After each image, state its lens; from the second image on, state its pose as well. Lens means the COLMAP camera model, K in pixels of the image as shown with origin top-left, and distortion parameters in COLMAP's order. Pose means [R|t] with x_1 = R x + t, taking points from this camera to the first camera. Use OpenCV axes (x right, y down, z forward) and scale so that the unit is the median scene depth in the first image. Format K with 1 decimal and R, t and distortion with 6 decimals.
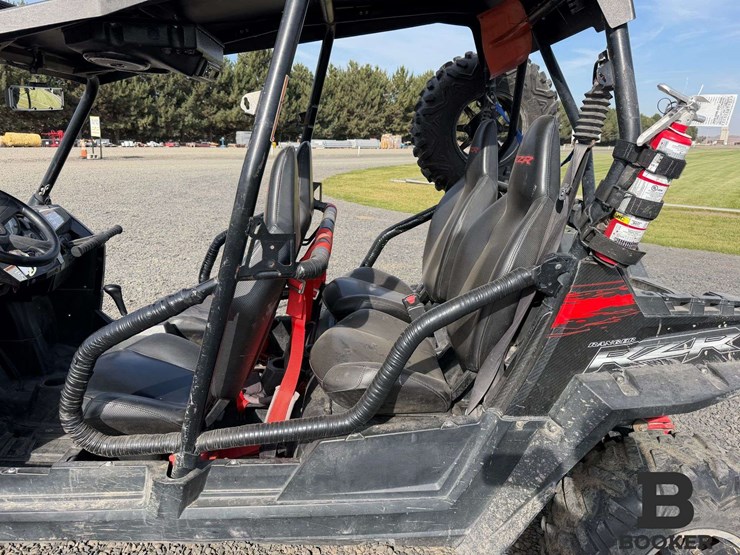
lens RADIAL K [[529.4, 0, 367.3], [0, 529.4, 290.2], [0, 0, 1]] dist [0.035223, -0.040155]
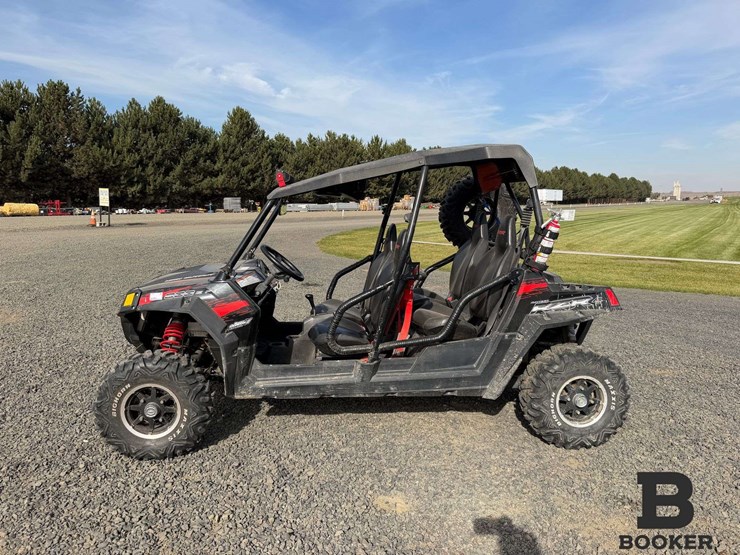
lens RADIAL K [[529.4, 0, 375.0], [0, 529.4, 293.9], [0, 0, 1]] dist [0.035223, -0.040155]
pose [[0.997824, -0.027646, 0.059859, -0.352226], [0.033624, 0.994290, -0.101273, 0.210448], [-0.056717, 0.103066, 0.993056, -1.085301]]
